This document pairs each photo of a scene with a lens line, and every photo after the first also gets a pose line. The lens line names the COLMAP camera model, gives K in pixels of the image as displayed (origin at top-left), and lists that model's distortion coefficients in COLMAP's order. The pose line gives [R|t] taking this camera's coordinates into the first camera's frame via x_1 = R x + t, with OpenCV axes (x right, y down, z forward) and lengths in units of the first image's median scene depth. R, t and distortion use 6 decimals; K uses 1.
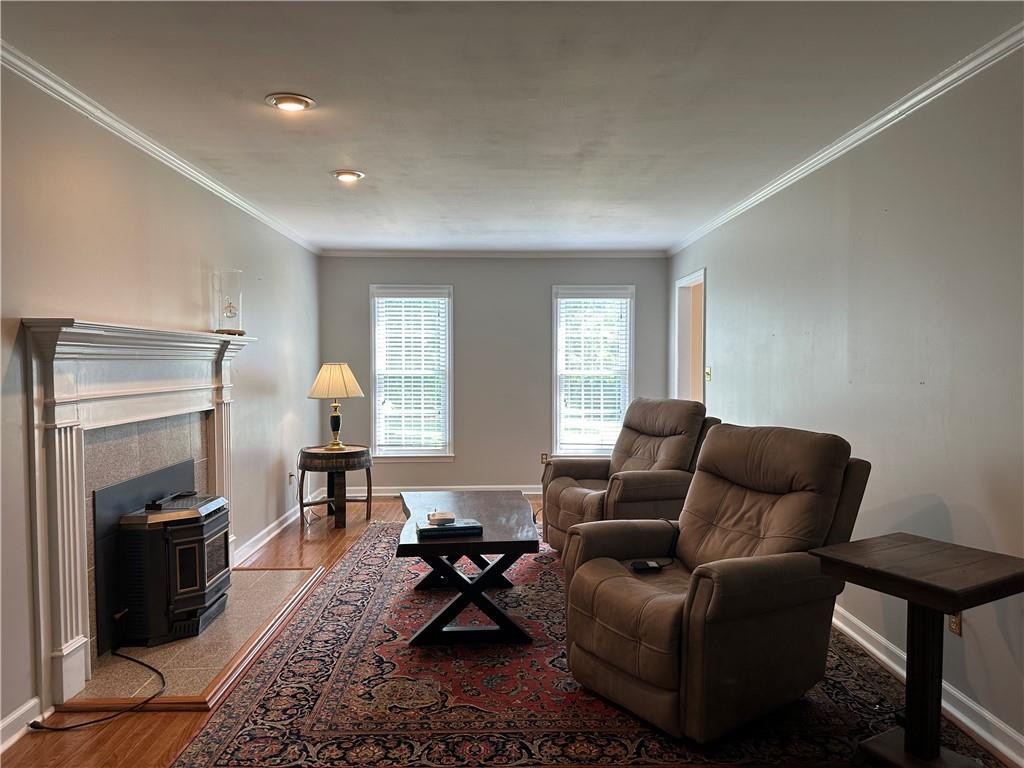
lens RADIAL K [[749.6, 0, 512.0], [0, 749.6, 384.0], [0, 0, 1]] dist [0.213846, -0.249378]
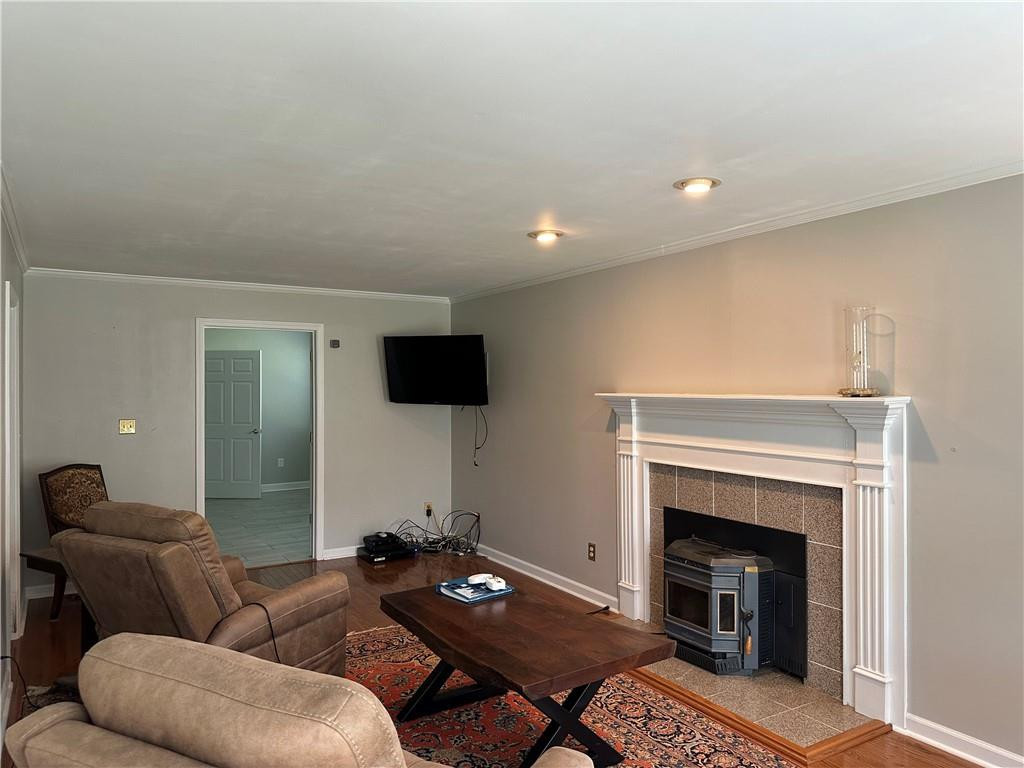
lens RADIAL K [[726.1, 0, 512.0], [0, 726.1, 384.0], [0, 0, 1]] dist [-0.000602, 0.002261]
pose [[-0.870410, 0.003692, -0.492314, 0.311350], [-0.012064, 0.999512, 0.028824, -0.103882], [0.492180, 0.031028, -0.869941, 1.644616]]
